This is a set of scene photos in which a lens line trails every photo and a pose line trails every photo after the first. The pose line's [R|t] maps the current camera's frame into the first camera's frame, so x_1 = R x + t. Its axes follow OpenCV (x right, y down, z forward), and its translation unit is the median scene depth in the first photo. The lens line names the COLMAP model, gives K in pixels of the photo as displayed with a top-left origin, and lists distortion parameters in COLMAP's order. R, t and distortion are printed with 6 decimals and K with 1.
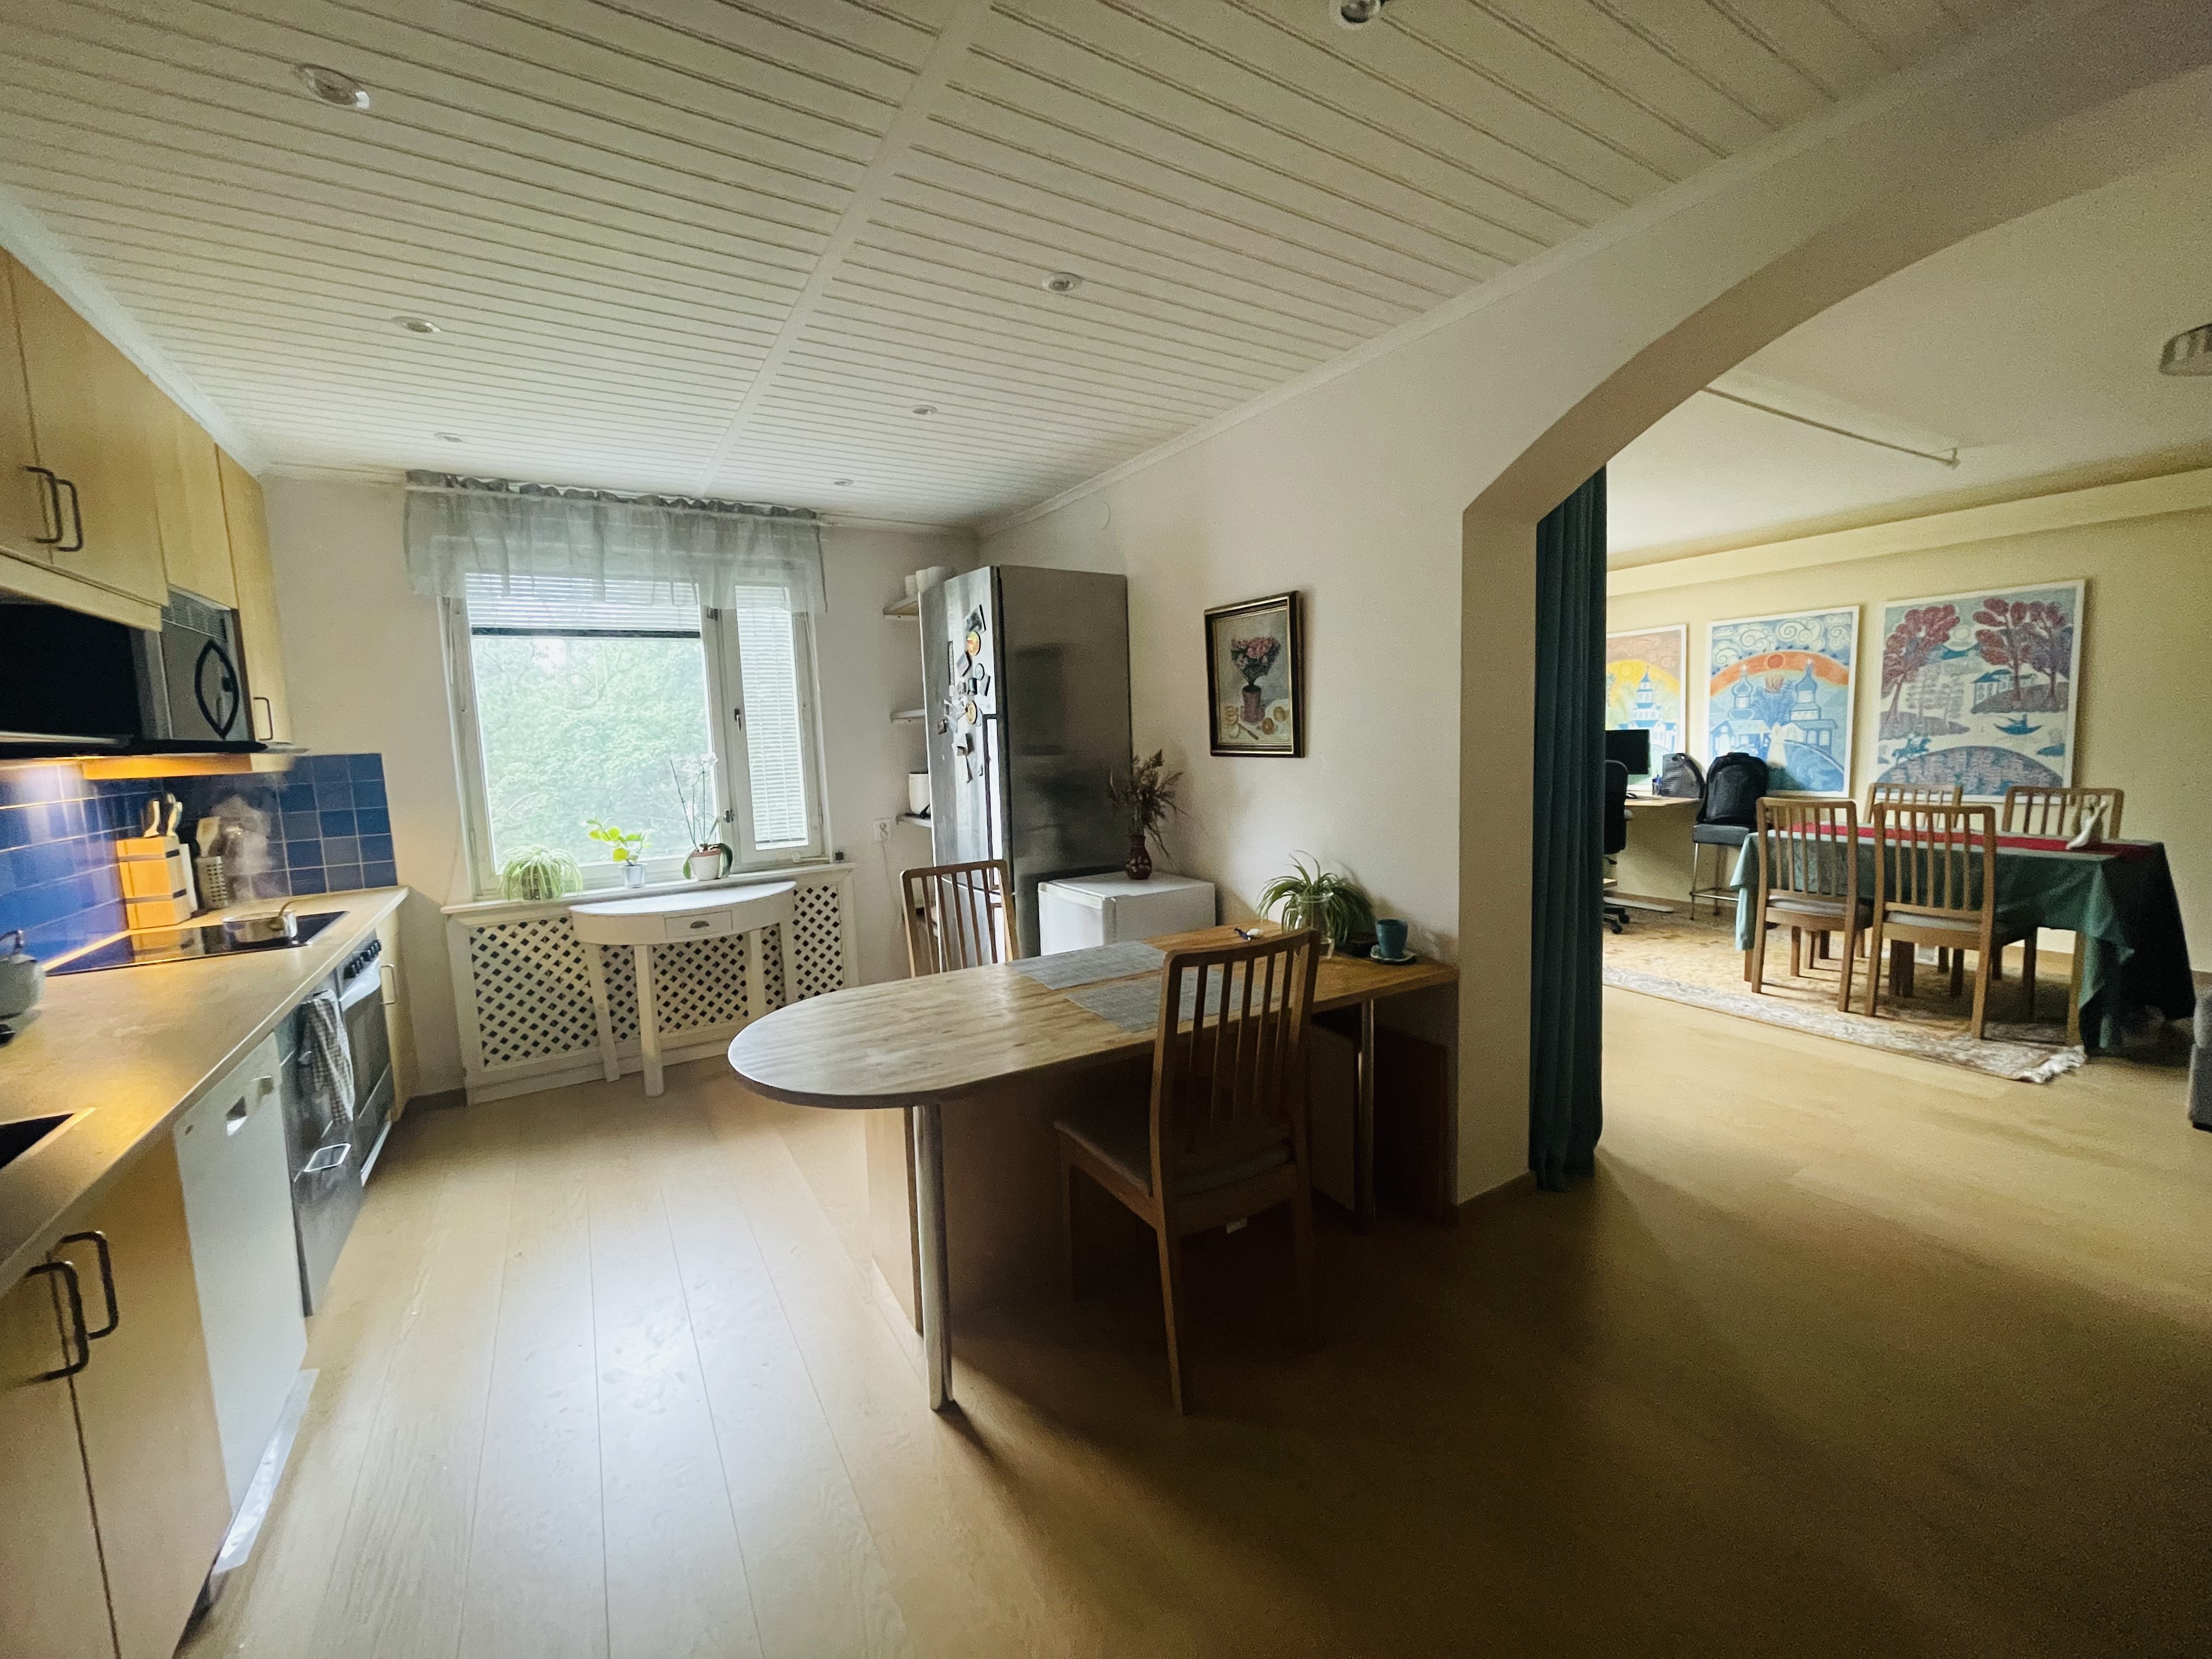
lens RADIAL K [[895.3, 0, 1105.2], [0, 895.3, 823.7], [0, 0, 1]] dist [-0.002529, 0.002701]
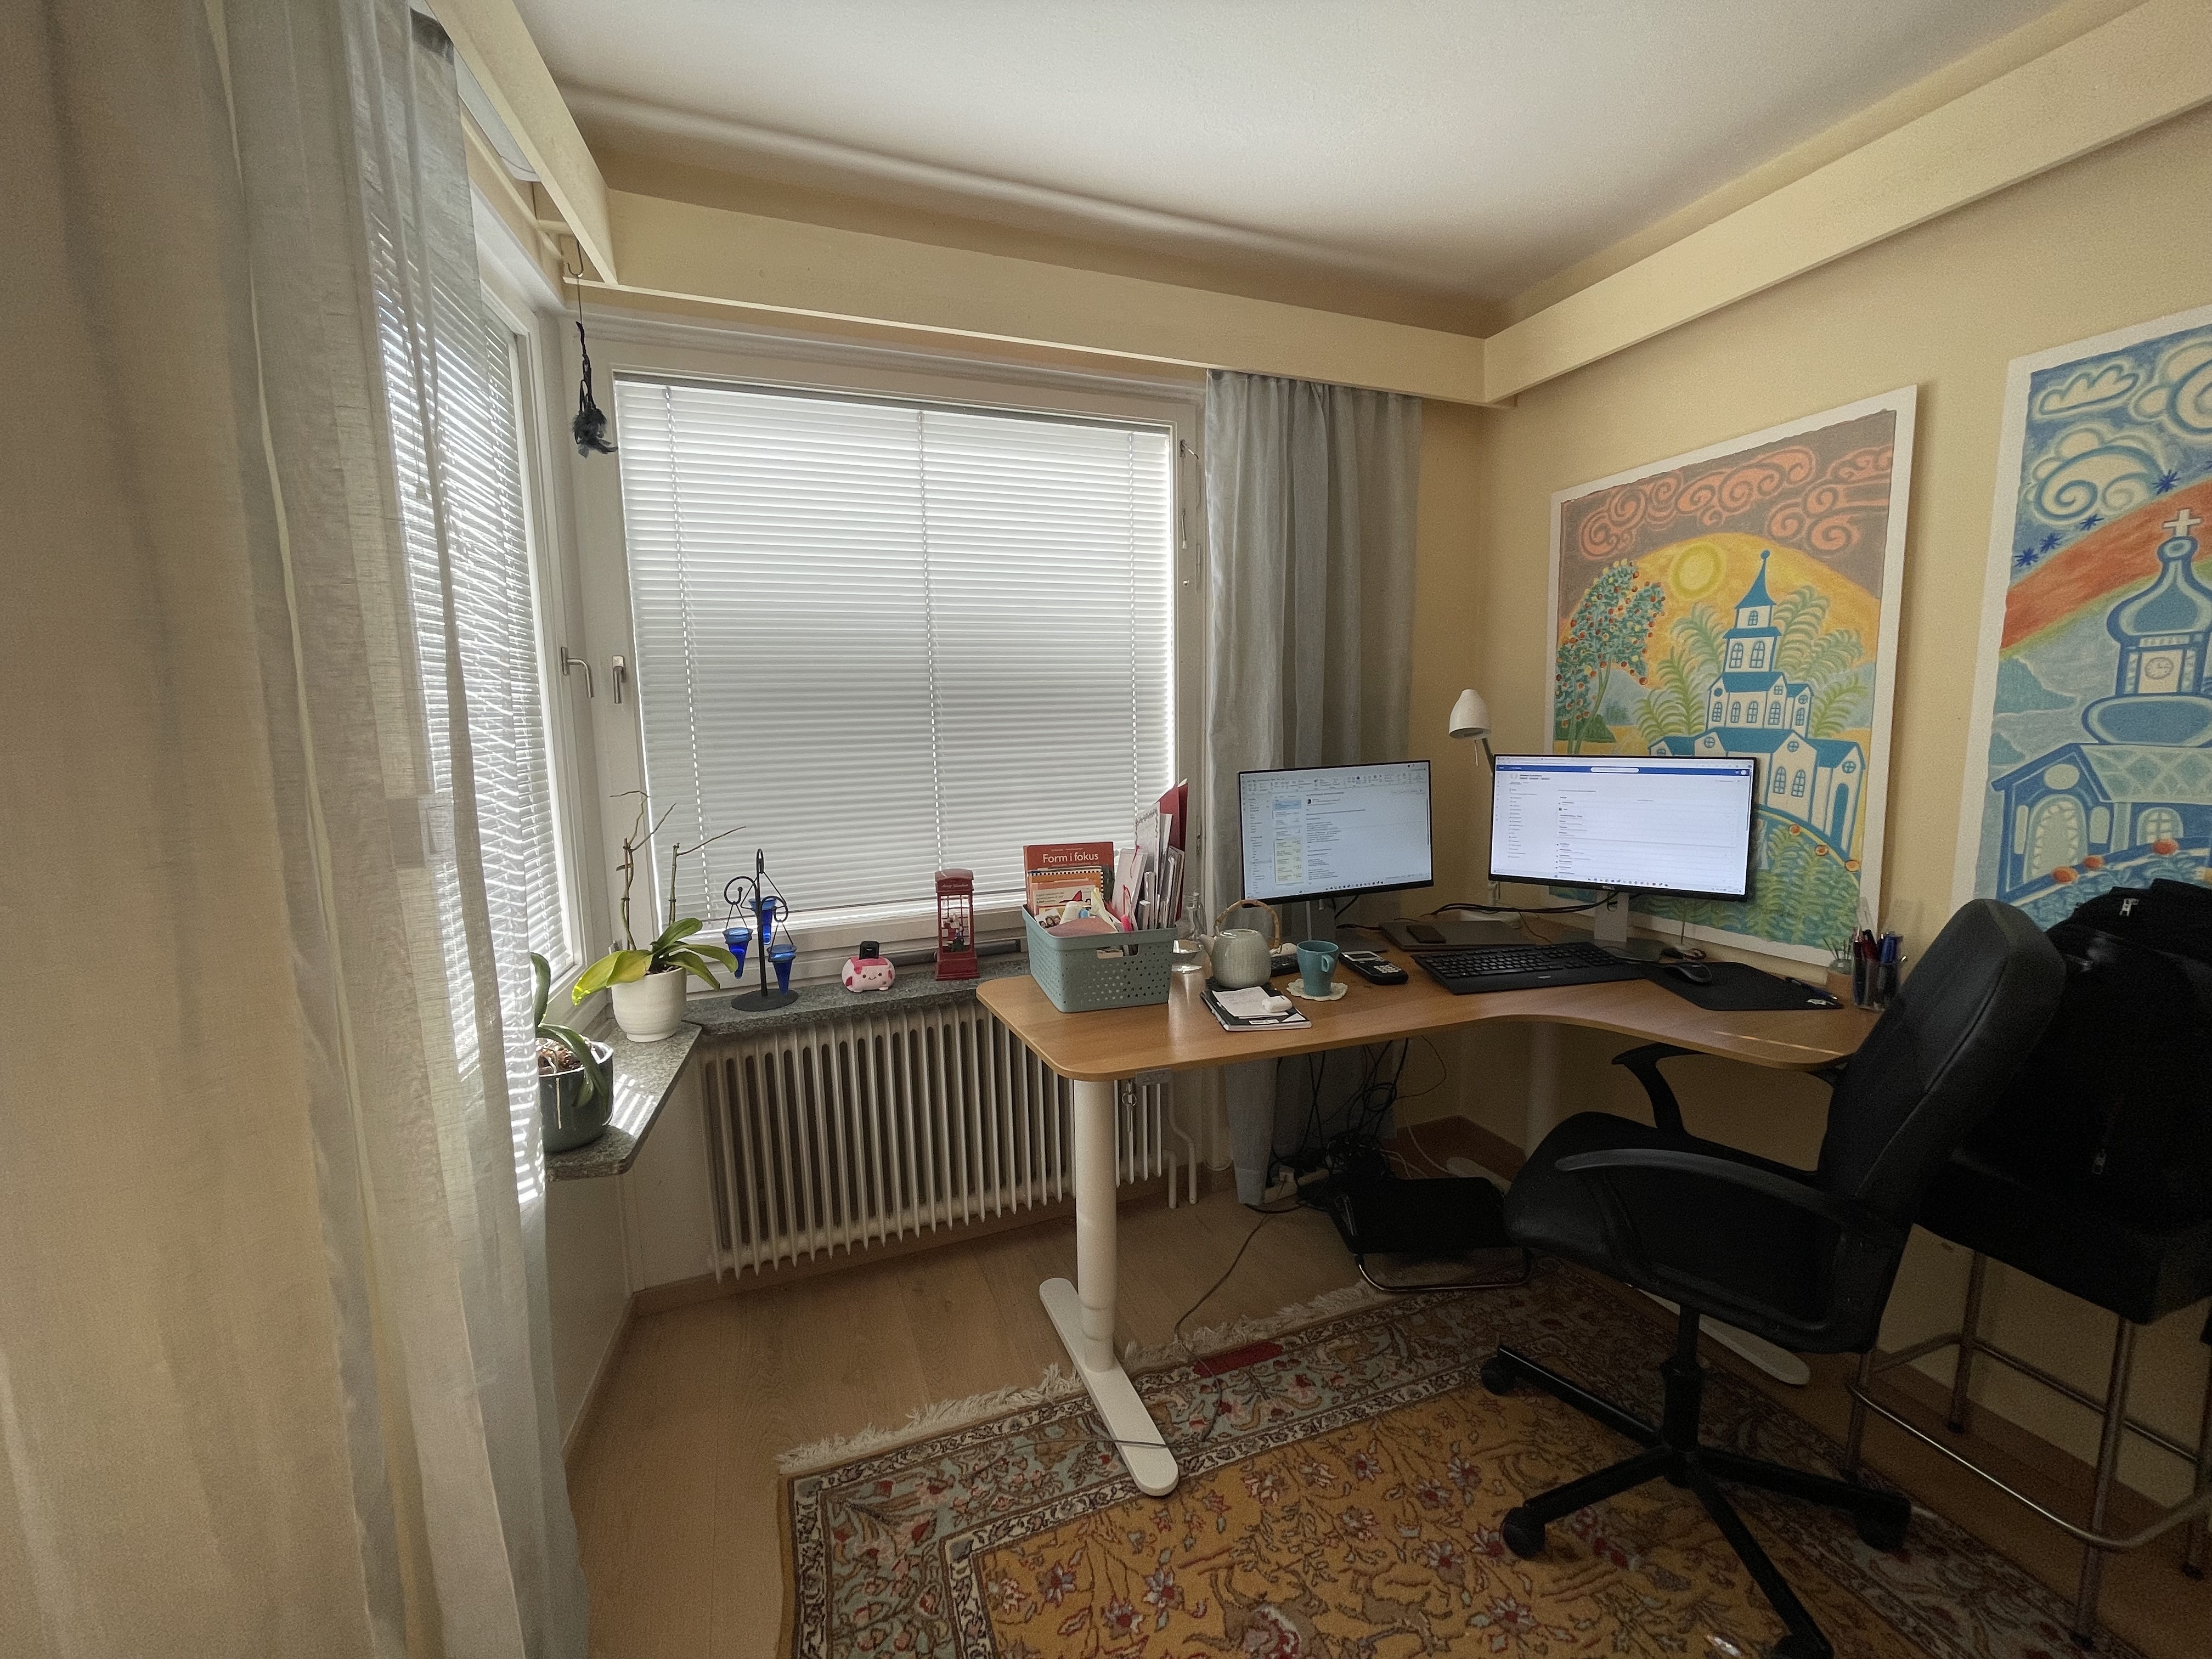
lens RADIAL K [[895.3, 0, 1111.7], [0, 895.3, 820.5], [0, 0, 1]] dist [-0.002529, 0.002701]
pose [[0.987294, 0.042226, -0.153194, 0.743111], [-0.038670, 0.998911, 0.026121, -0.142718], [0.154130, -0.019865, 0.987851, 1.128914]]
